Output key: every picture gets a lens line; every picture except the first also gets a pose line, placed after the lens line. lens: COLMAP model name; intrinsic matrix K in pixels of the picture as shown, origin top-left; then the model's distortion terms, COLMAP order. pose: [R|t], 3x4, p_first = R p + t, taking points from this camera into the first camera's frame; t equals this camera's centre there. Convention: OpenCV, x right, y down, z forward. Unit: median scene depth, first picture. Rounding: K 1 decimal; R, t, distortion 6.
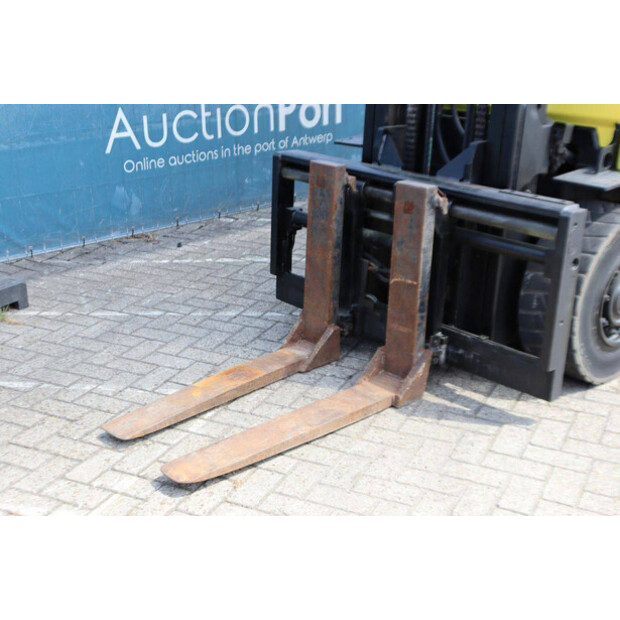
lens RADIAL K [[872.5, 0, 310.0], [0, 872.5, 310.0], [0, 0, 1]] dist [0.069379, 0.083005]
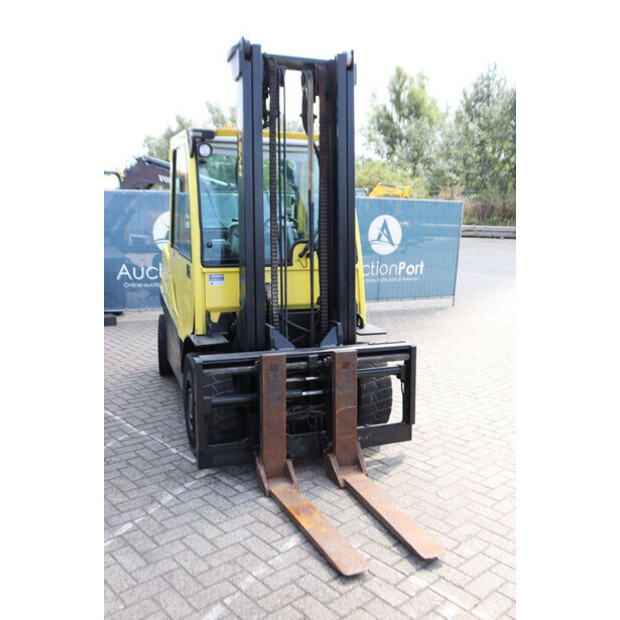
lens RADIAL K [[591.2, 0, 310.0], [0, 591.2, 310.0], [0, 0, 1]] dist [-0.112696, 0.126111]
pose [[0.392827, -0.149726, 0.907342, -0.890325], [0.313487, 0.949362, 0.020938, -0.250350], [-0.864530, 0.276215, 0.419872, 0.519302]]
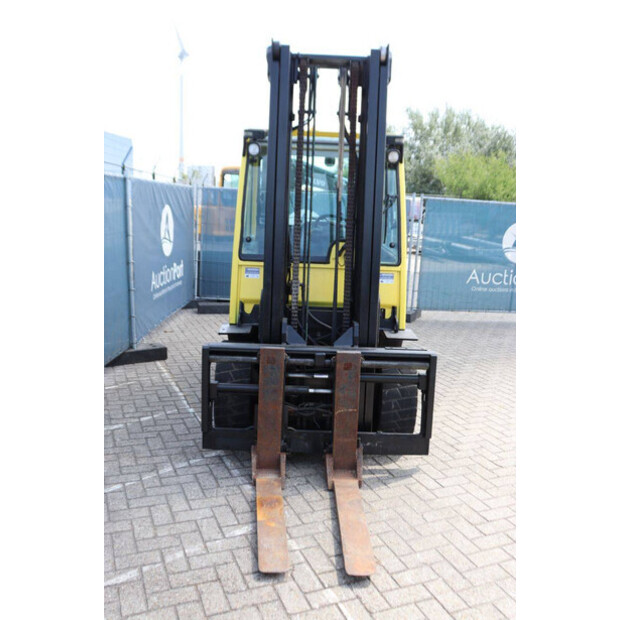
lens RADIAL K [[577.6, 0, 310.0], [0, 577.6, 310.0], [0, 0, 1]] dist [-0.119631, 0.126282]
pose [[0.674409, -0.102999, 0.731138, -0.688920], [0.224922, 0.971818, -0.070565, -0.151760], [-0.703265, 0.212038, 0.678570, 0.267273]]
